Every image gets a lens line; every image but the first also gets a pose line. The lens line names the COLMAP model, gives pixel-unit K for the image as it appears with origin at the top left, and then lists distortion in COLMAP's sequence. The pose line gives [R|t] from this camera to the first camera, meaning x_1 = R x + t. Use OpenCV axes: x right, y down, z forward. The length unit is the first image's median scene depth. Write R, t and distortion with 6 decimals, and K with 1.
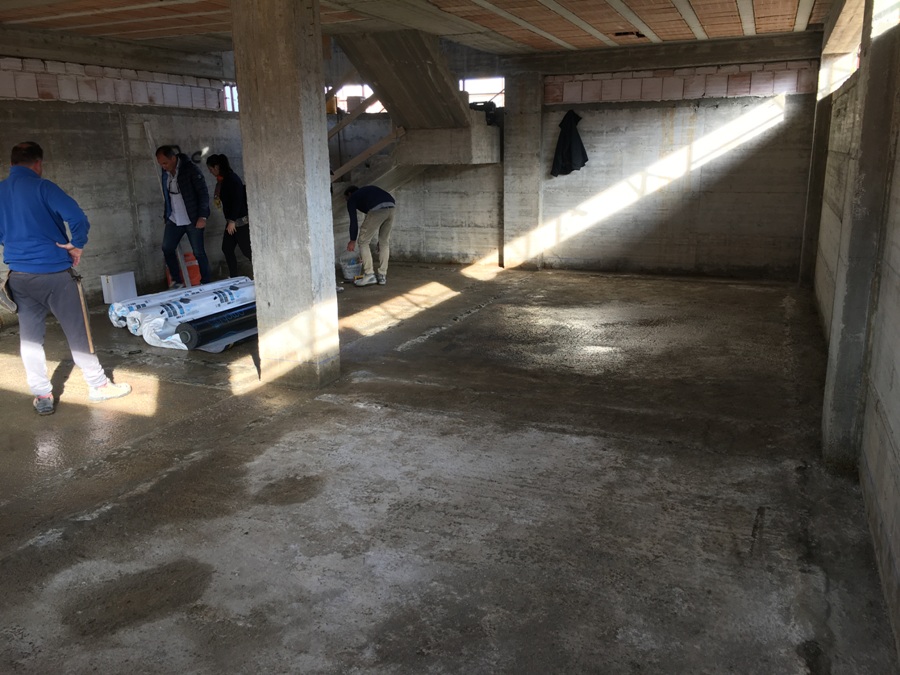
lens RADIAL K [[767.3, 0, 450.0], [0, 767.3, 337.5], [0, 0, 1]] dist [0.090116, -0.135340]
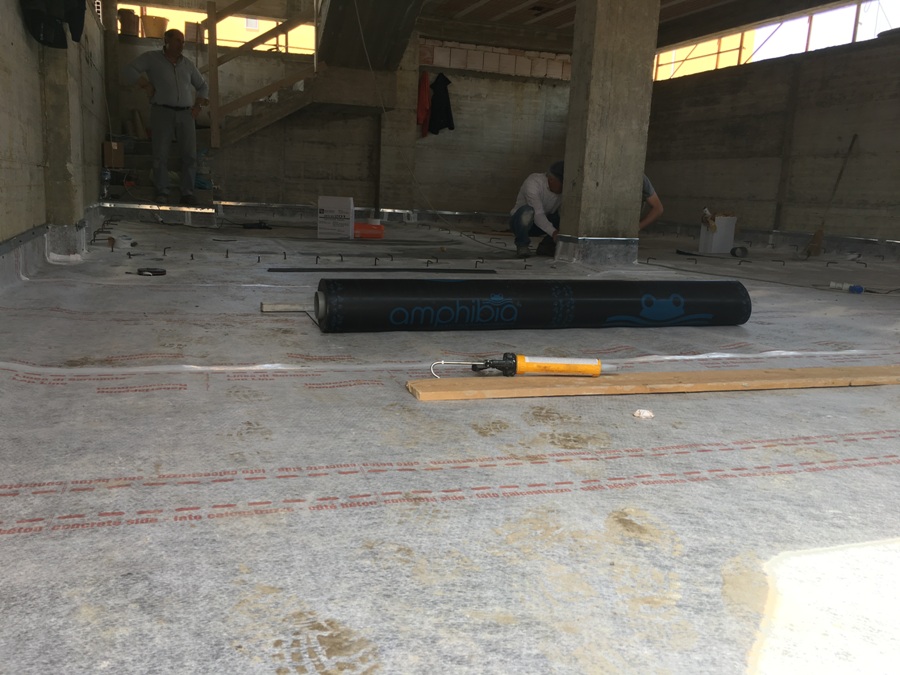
lens RADIAL K [[767.3, 0, 450.0], [0, 767.3, 337.5], [0, 0, 1]] dist [0.090116, -0.135340]
pose [[0.731008, -0.078546, 0.677833, -0.603114], [0.105047, 0.994465, 0.001949, 0.075859], [-0.674235, 0.069780, 0.735213, 0.216019]]
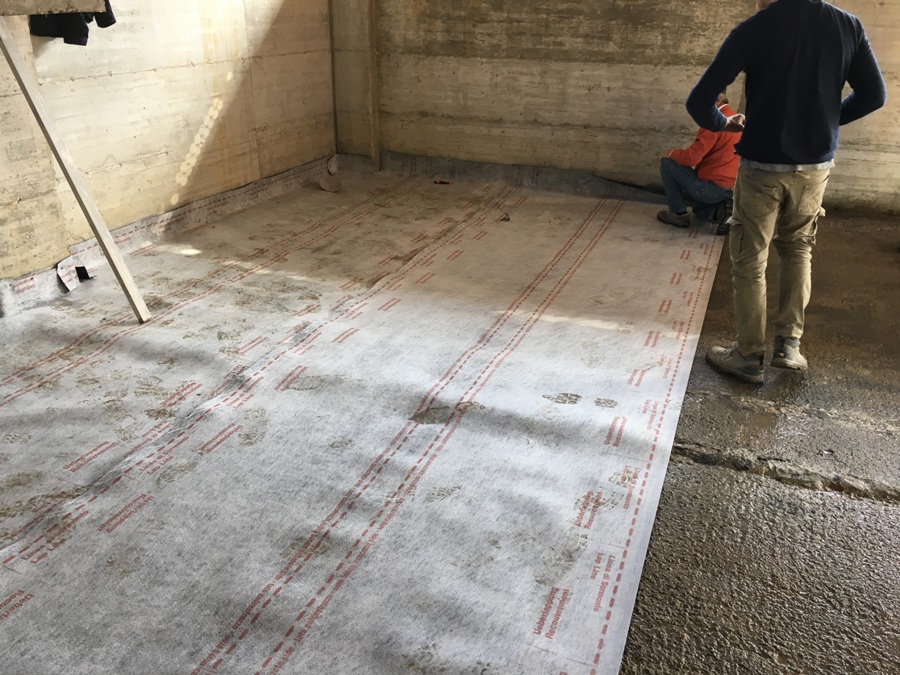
lens RADIAL K [[767.3, 0, 450.0], [0, 767.3, 337.5], [0, 0, 1]] dist [0.090116, -0.135340]
pose [[-0.053956, -0.395384, 0.916930, -0.299362], [0.226728, 0.889432, 0.396869, -0.192584], [-0.972462, 0.229307, 0.041655, 0.842763]]
